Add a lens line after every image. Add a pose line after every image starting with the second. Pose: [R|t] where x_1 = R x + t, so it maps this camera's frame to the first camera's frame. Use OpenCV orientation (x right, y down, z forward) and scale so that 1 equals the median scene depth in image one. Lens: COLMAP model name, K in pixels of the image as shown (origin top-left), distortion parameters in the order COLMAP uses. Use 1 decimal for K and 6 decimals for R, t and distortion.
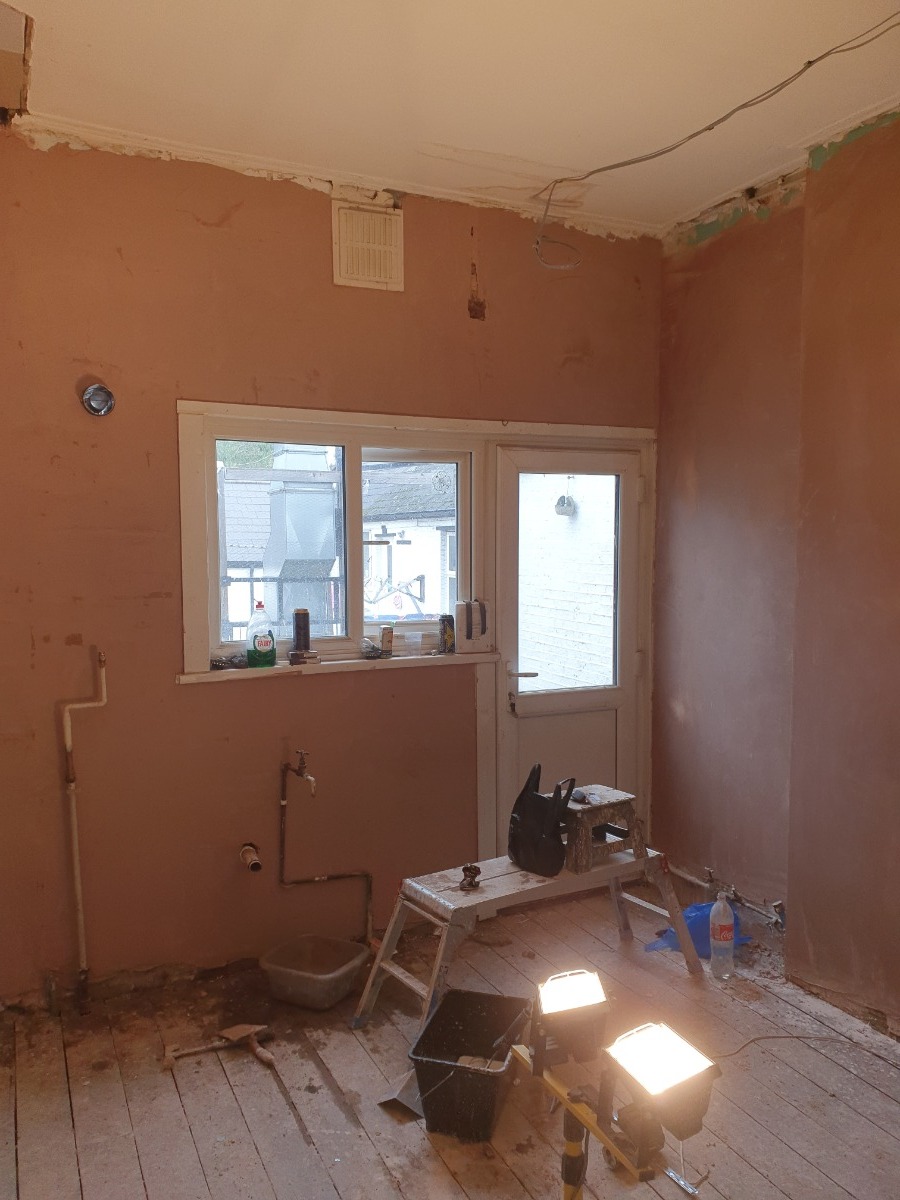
lens RADIAL K [[924.5, 0, 450.2], [0, 924.5, 620.0], [0, 0, 1]] dist [-0.010434, 0.026920]
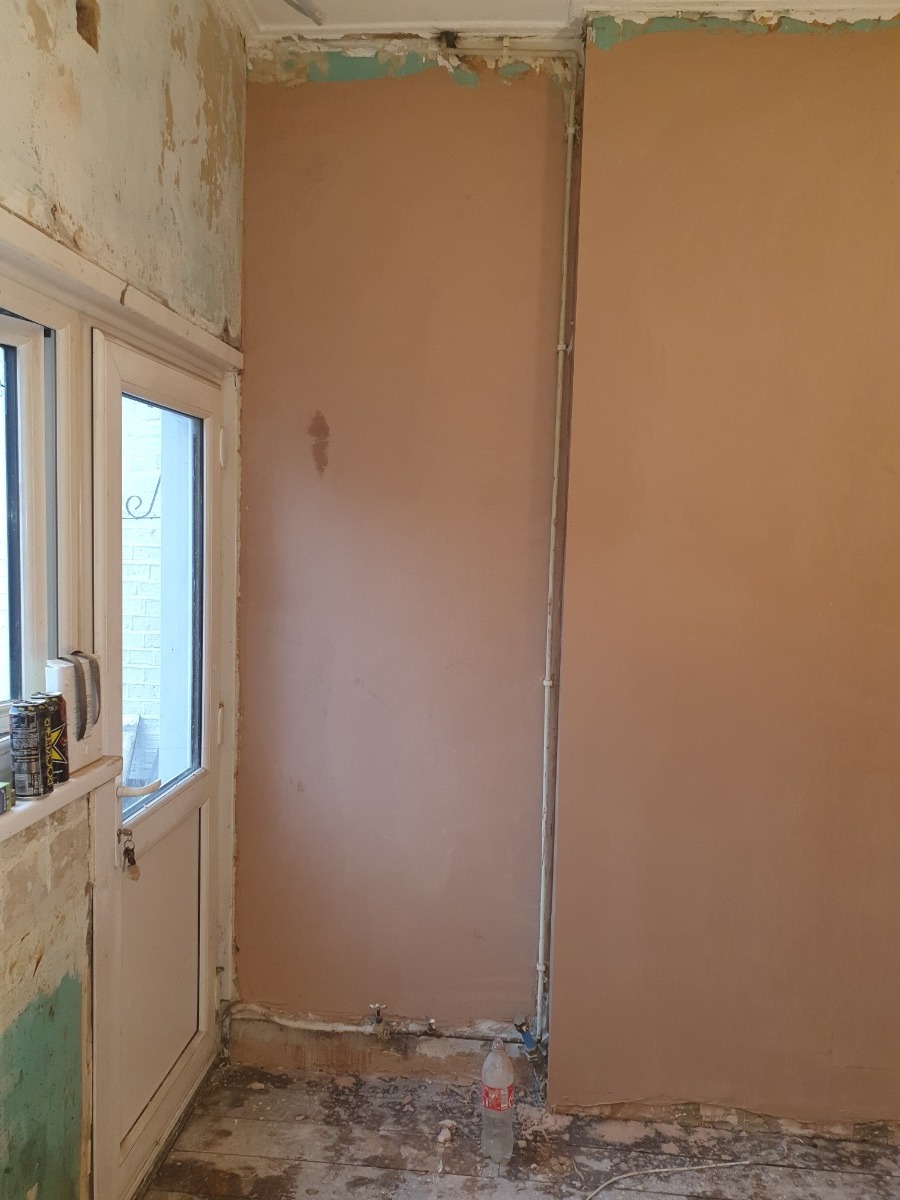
lens RADIAL K [[924.2, 0, 469.4], [0, 924.2, 604.7], [0, 0, 1]] dist [0.031913, -0.008393]
pose [[0.507161, -0.055015, 0.860094, -0.276009], [0.043830, 0.998316, 0.038012, -0.056848], [-0.860736, 0.018420, 0.508718, 0.586991]]
